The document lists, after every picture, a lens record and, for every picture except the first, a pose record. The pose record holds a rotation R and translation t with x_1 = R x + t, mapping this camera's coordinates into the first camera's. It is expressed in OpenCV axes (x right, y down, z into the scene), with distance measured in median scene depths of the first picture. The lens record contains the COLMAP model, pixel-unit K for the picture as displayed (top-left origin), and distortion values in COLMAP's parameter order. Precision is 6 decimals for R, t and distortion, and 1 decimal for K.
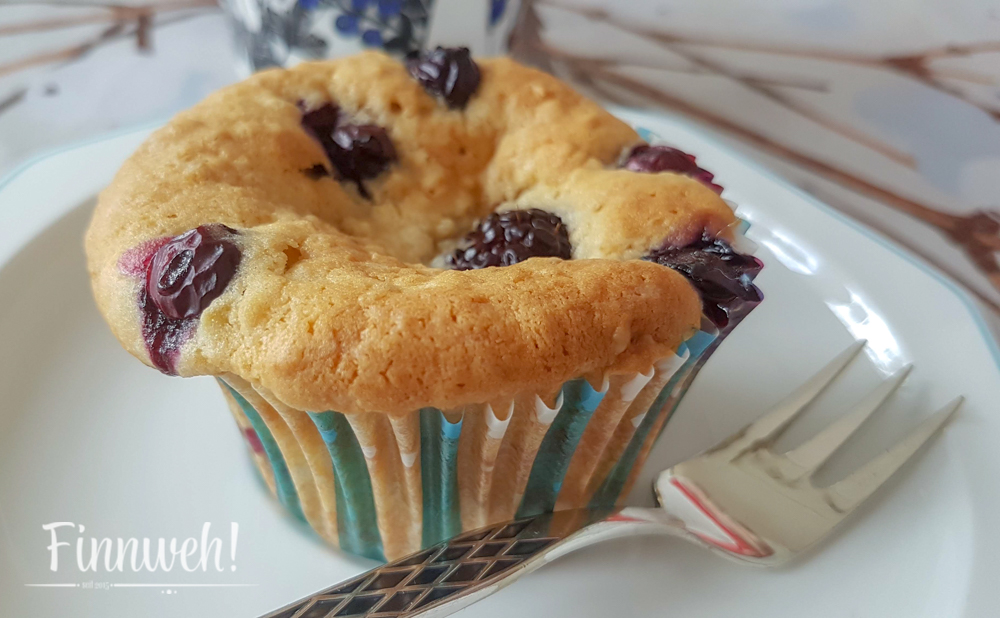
lens RADIAL K [[946.0, 0, 450.3], [0, 946.0, 307.4], [0, 0, 1]] dist [-0.071752, -0.002546]
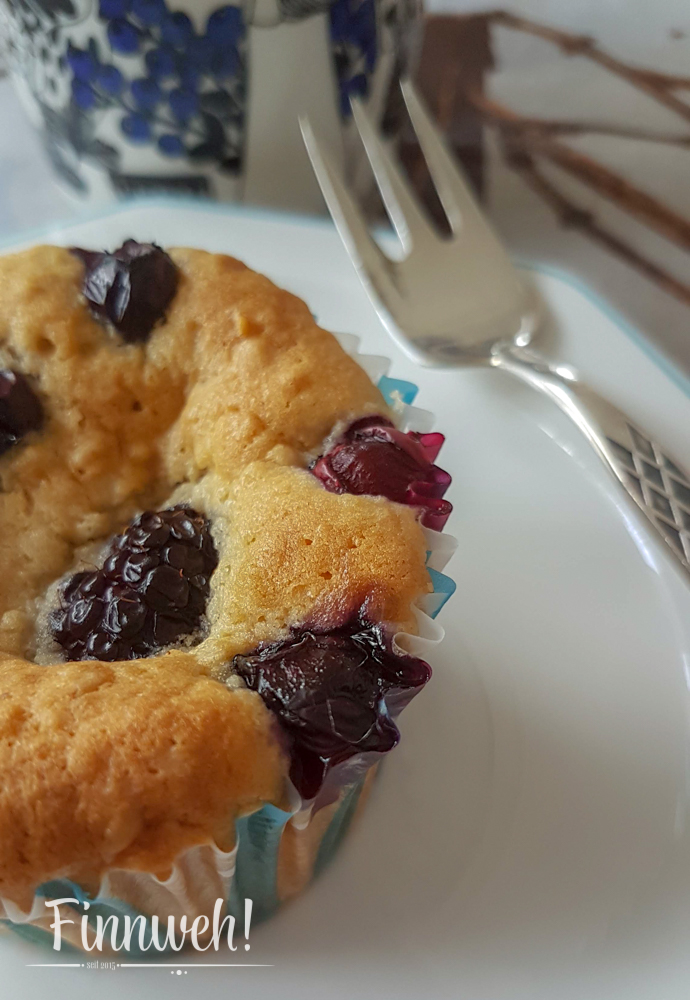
lens RADIAL K [[1067.6, 0, 307.4], [0, 1067.6, 593.3], [0, 0, 1]] dist [-0.068495, -0.013068]
pose [[0.976458, 0.084000, -0.198680, 0.341327], [-0.028057, 0.962695, 0.269130, -0.268349], [0.213875, -0.257220, 0.942388, 0.224595]]
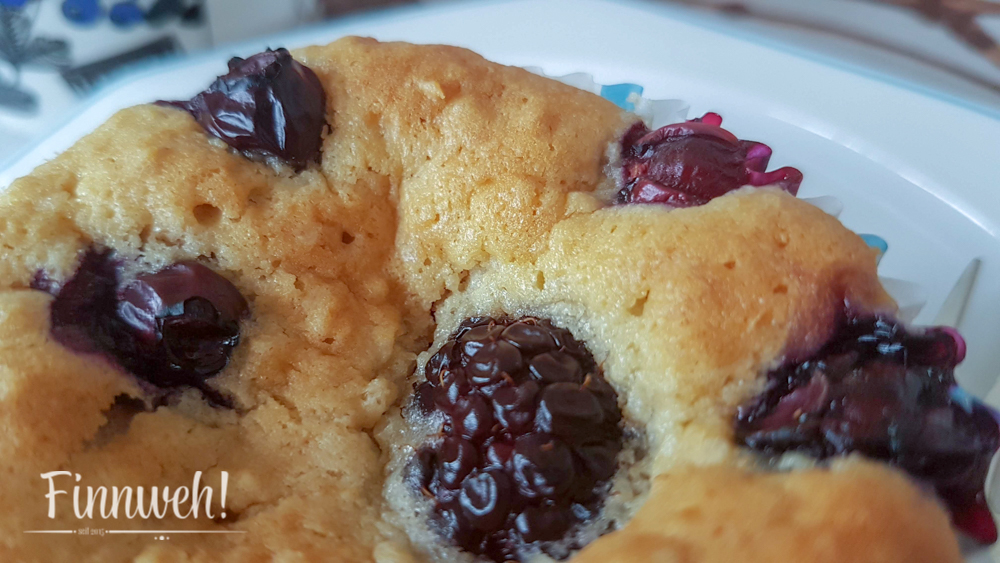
lens RADIAL K [[884.2, 0, 500.0], [0, 884.2, 281.5], [0, 0, 1]] dist [-0.093193, -0.009175]
pose [[0.919988, -0.369174, 0.131651, 0.019815], [0.335540, 0.915431, 0.222258, -0.244369], [-0.202569, -0.160300, 0.966059, 0.485850]]
